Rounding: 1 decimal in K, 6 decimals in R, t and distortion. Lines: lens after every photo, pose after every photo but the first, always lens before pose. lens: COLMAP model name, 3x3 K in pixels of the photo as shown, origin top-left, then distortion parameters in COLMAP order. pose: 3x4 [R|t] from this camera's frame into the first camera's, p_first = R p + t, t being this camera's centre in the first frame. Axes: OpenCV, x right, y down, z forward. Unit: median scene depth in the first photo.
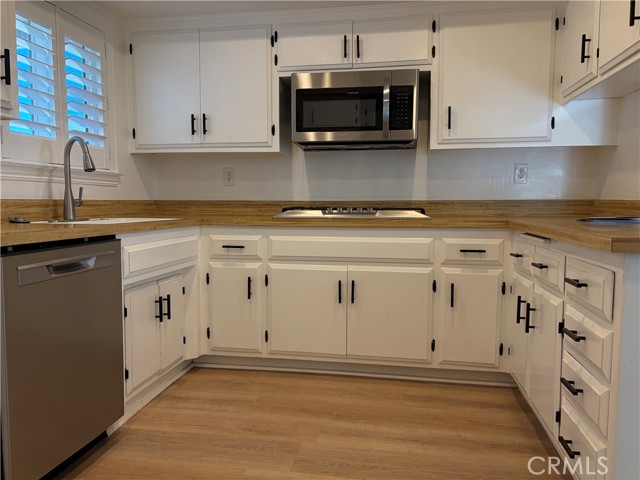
lens RADIAL K [[481.7, 0, 323.9], [0, 481.7, 242.0], [0, 0, 1]] dist [0.048610, -0.046825]
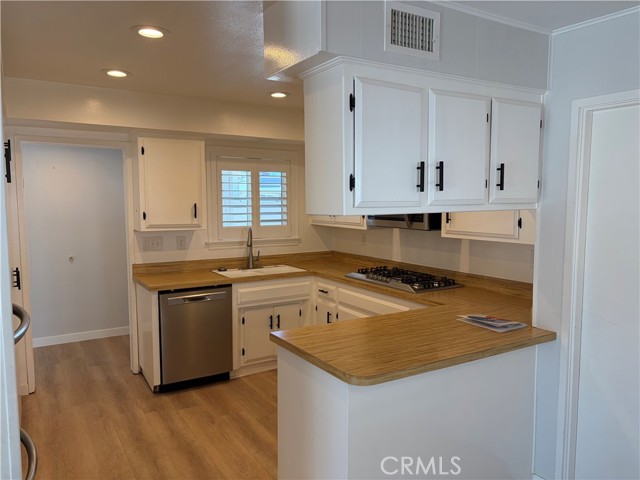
lens RADIAL K [[481.7, 0, 315.7], [0, 481.7, 244.4], [0, 0, 1]] dist [0.048610, -0.046825]
pose [[0.658832, 0.069623, -0.749062, 0.985015], [-0.060882, 0.997377, 0.039155, -0.207408], [0.749823, 0.019808, 0.661342, -0.093460]]
